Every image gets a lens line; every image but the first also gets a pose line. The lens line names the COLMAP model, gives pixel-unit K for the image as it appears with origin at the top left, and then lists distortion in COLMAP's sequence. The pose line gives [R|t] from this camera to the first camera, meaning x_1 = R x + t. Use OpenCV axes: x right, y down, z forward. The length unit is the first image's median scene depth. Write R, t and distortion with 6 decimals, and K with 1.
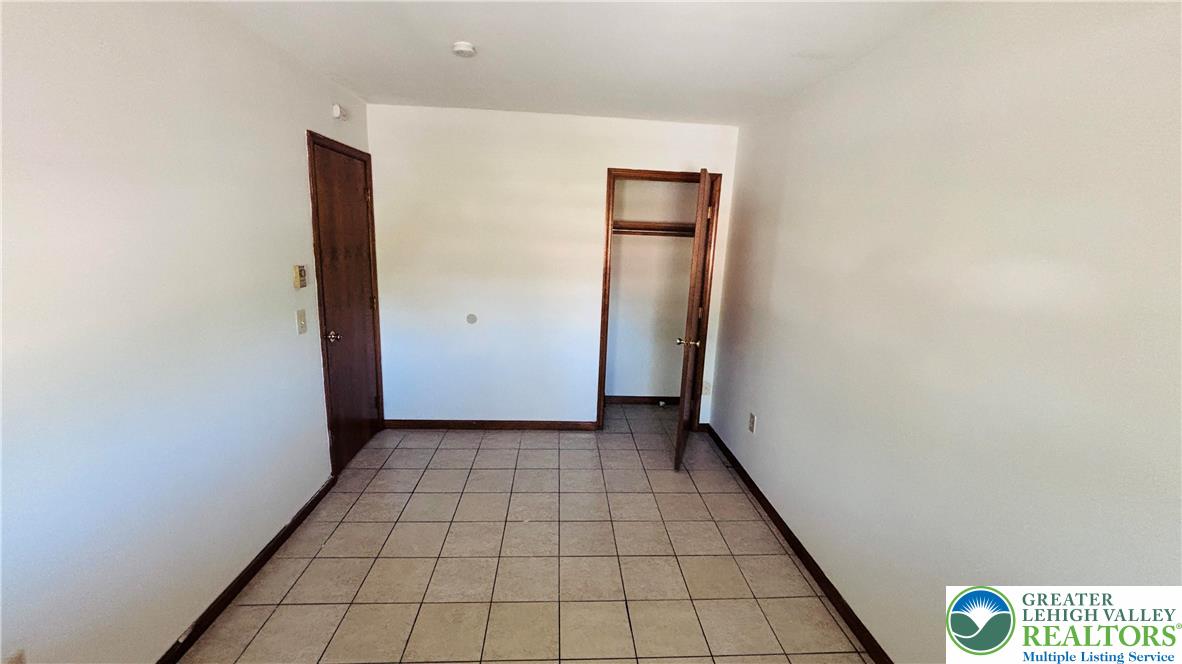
lens RADIAL K [[478.7, 0, 591.0], [0, 478.7, 332.0], [0, 0, 1]] dist [-0.000969, -0.000220]
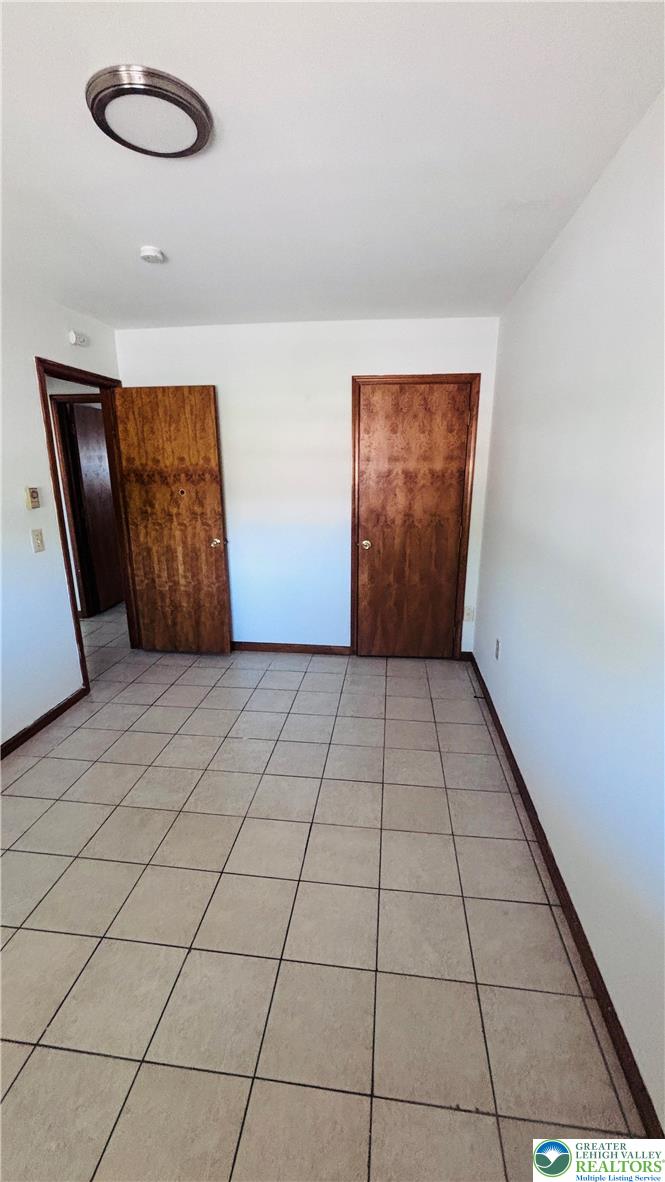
lens RADIAL K [[478.7, 0, 332.5], [0, 478.7, 591.0], [0, 0, 1]] dist [-0.000969, -0.000220]
pose [[0.981710, 0.007868, -0.190218, 0.229870], [0.003271, 0.998301, 0.058175, 0.027987], [0.190353, -0.057734, 0.980017, 0.066323]]
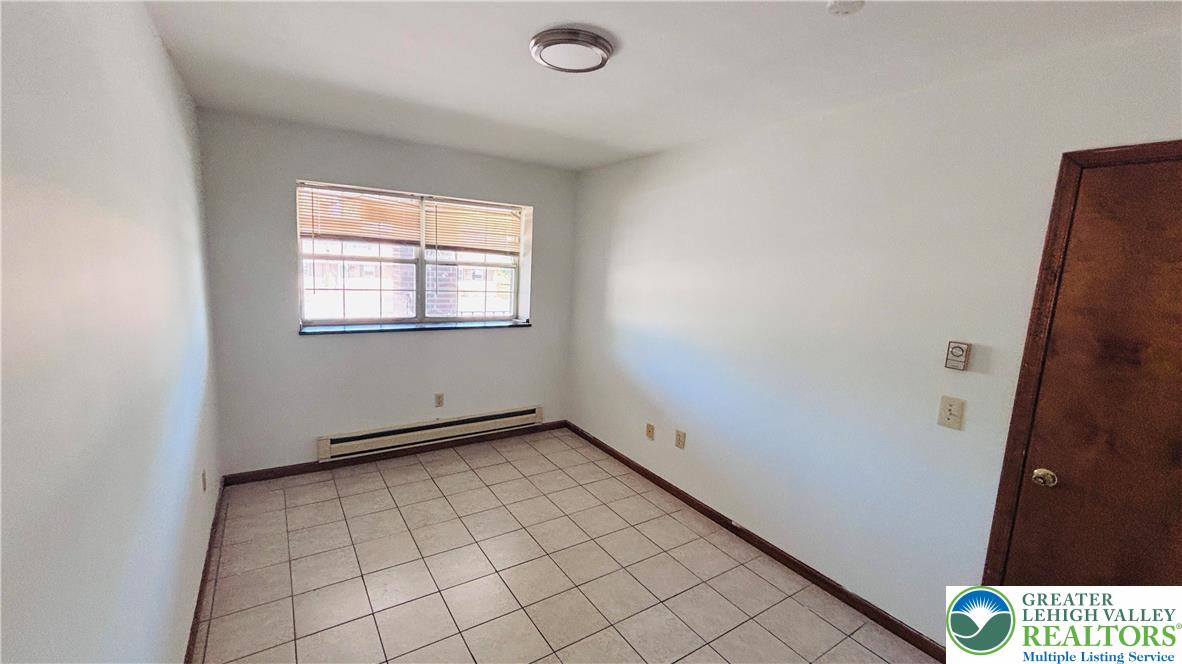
lens RADIAL K [[478.7, 0, 591.0], [0, 478.7, 332.0], [0, 0, 1]] dist [-0.000969, -0.000220]
pose [[-0.862355, -0.012714, -0.506144, 0.275485], [-0.184787, 0.938628, 0.291259, -0.245721], [0.471378, 0.344698, -0.811780, 1.222230]]
